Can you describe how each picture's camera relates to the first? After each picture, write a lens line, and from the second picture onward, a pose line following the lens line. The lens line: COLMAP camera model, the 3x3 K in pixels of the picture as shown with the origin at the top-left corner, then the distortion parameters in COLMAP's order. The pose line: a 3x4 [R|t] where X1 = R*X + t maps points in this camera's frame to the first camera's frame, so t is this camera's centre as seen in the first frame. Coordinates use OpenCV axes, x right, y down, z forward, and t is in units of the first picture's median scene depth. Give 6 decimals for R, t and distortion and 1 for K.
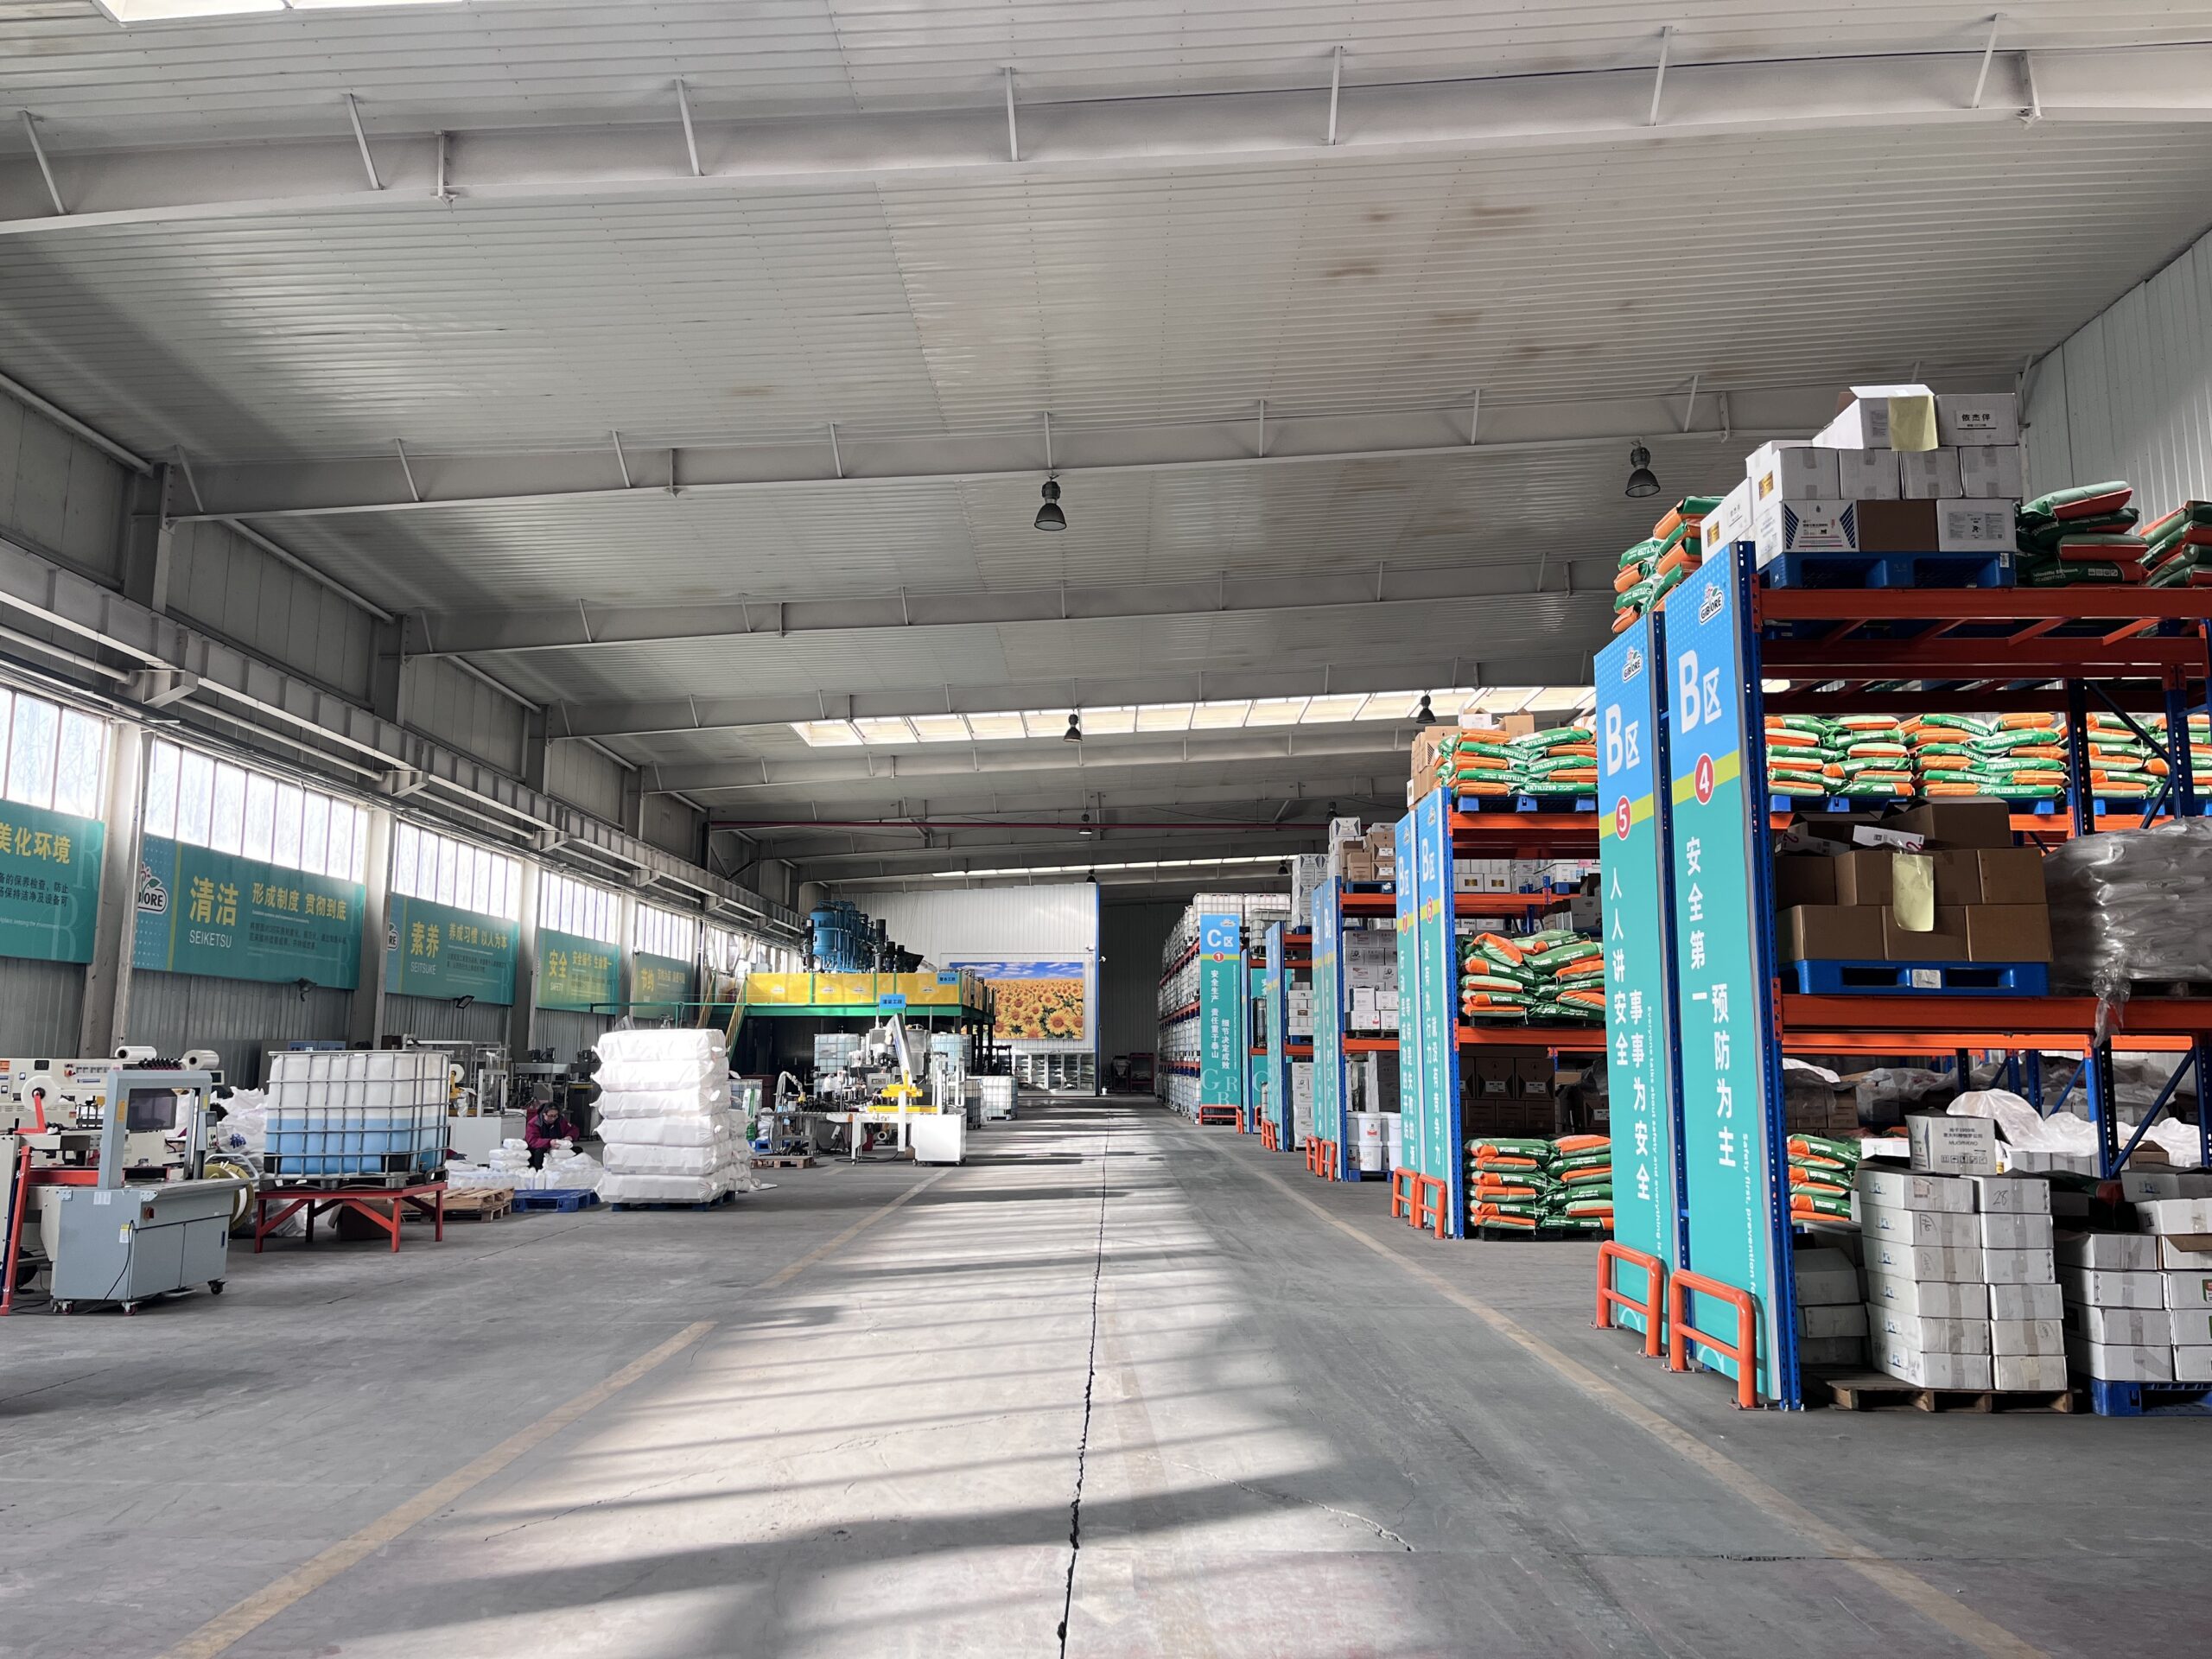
lens RADIAL K [[1669.5, 0, 1106.0], [0, 1669.5, 829.5], [0, 0, 1]] dist [0.067457, -0.076248]
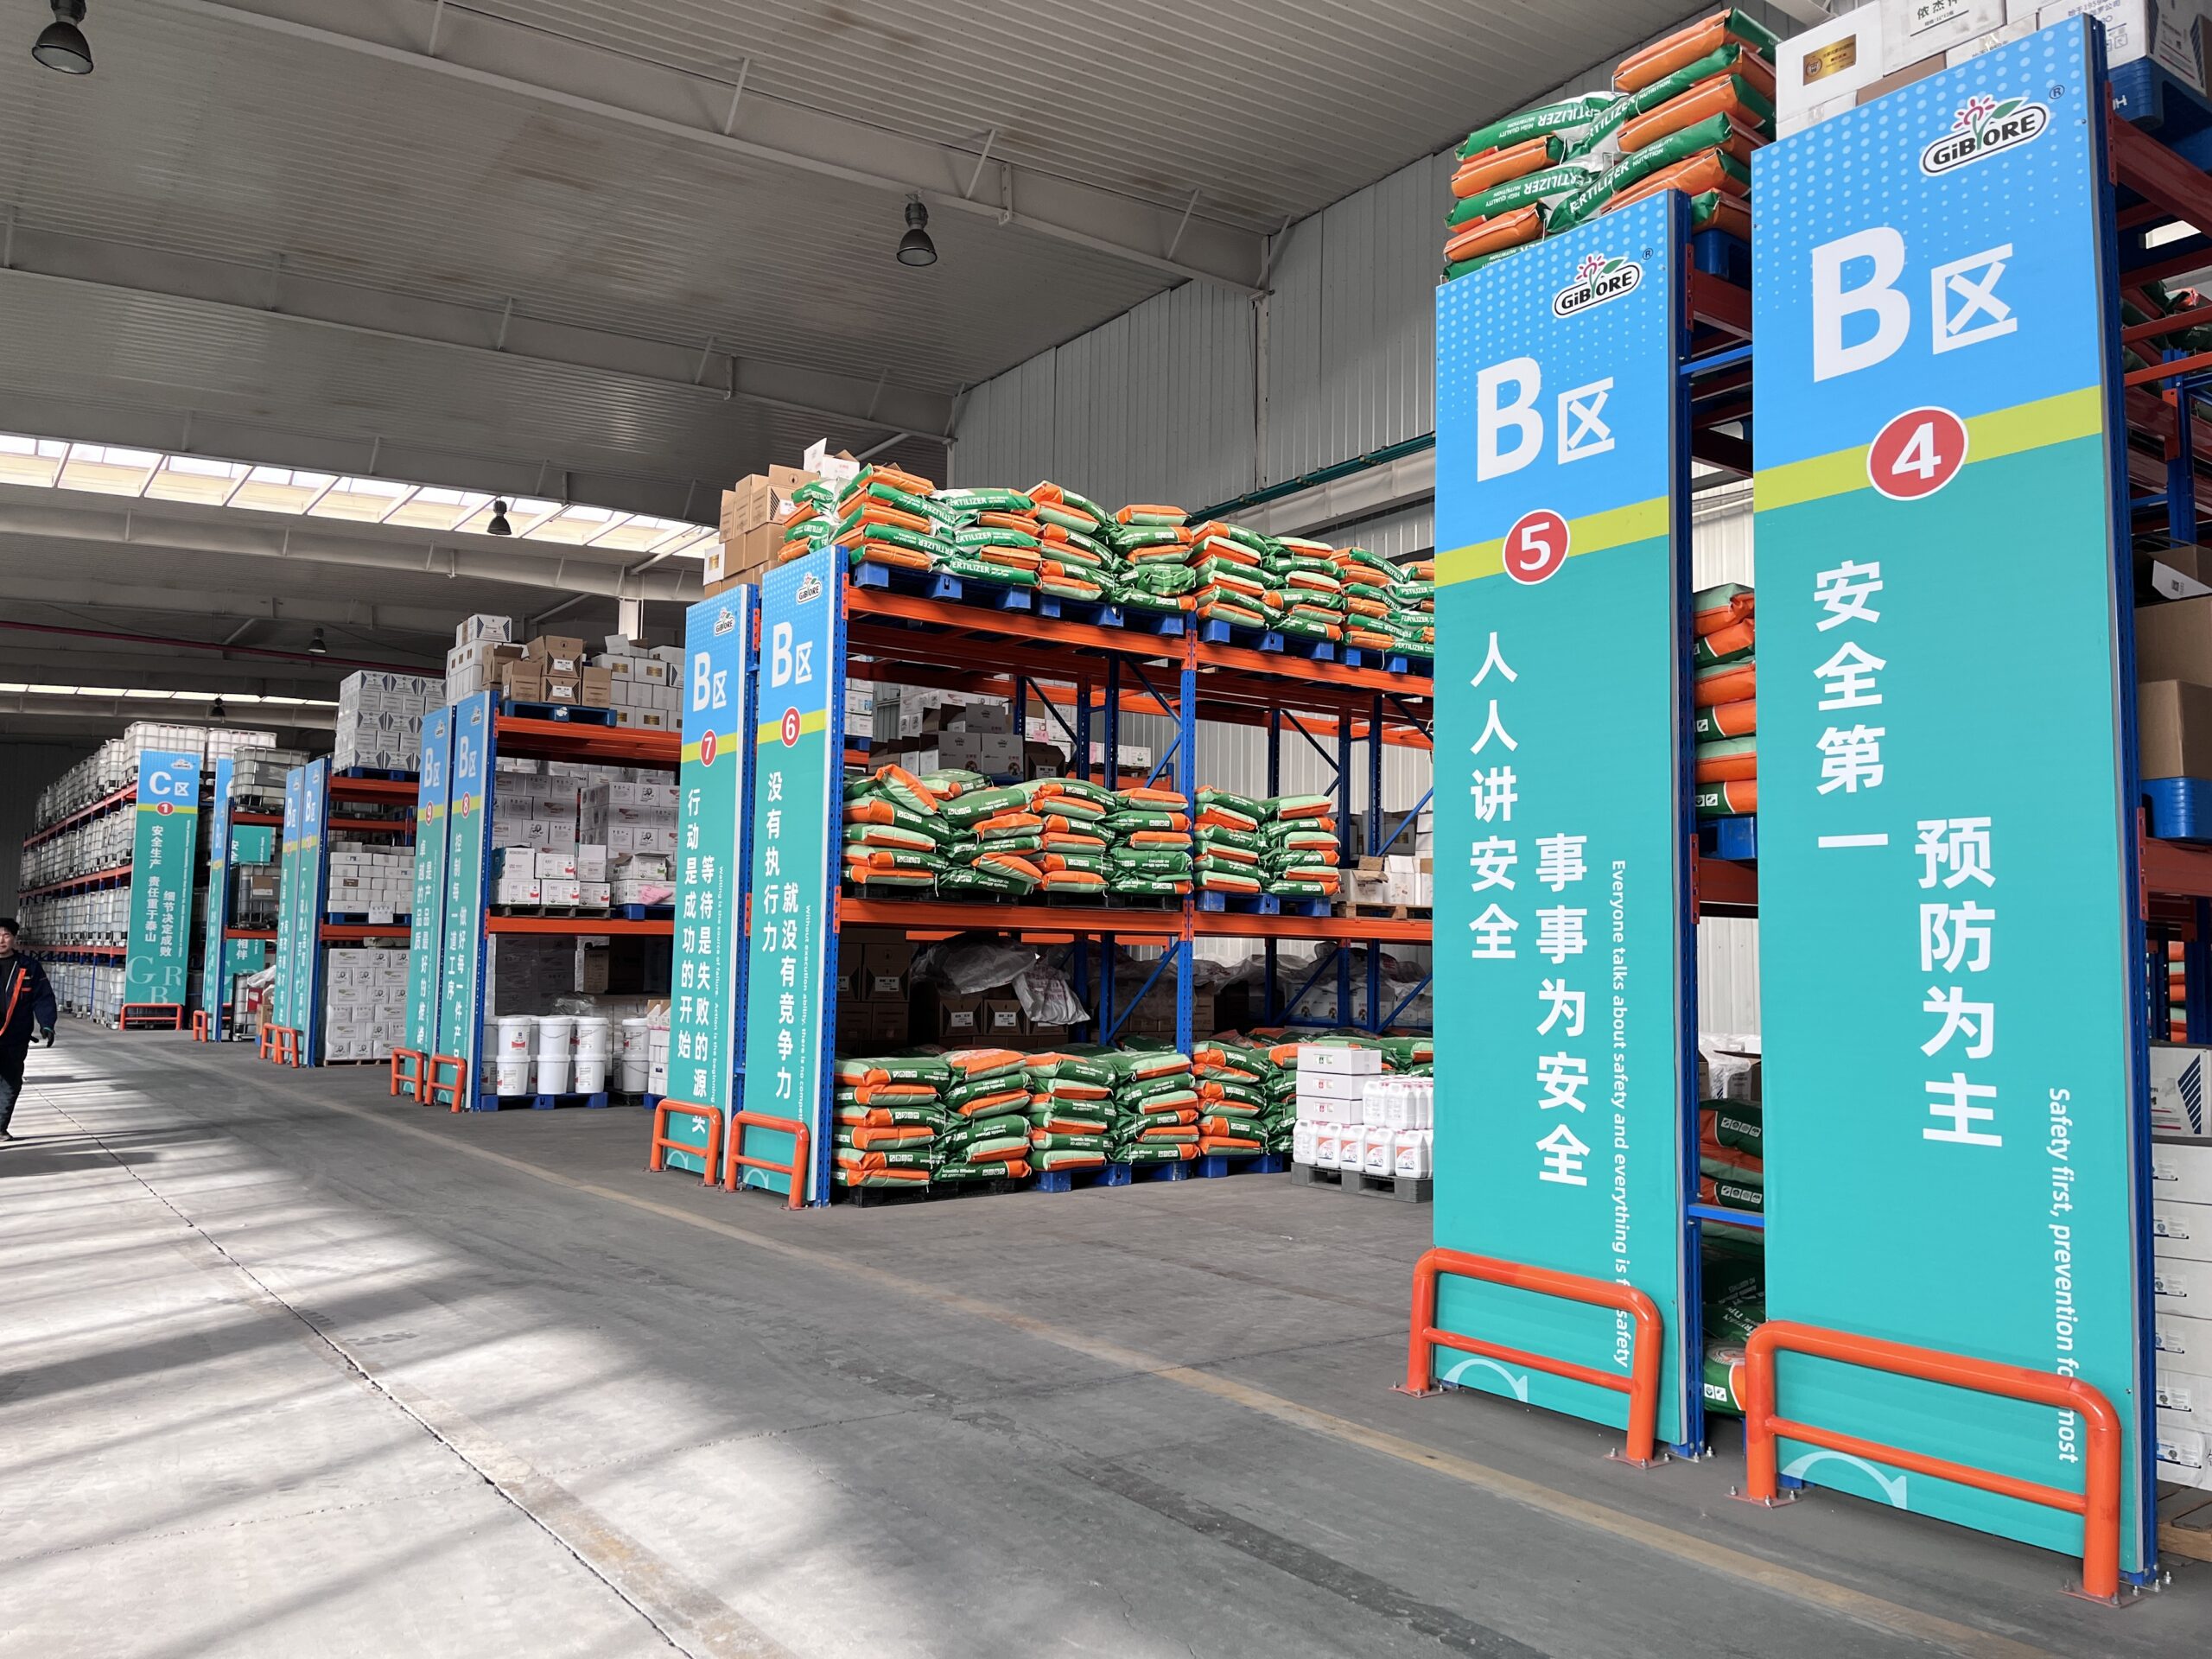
lens RADIAL K [[1669.5, 0, 1106.0], [0, 1669.5, 829.5], [0, 0, 1]] dist [0.067457, -0.076248]
pose [[0.807212, 0.054599, 0.587731, -0.103601], [-0.092658, 0.995089, 0.034819, 0.055540], [-0.582944, -0.082564, 0.808307, 0.384022]]
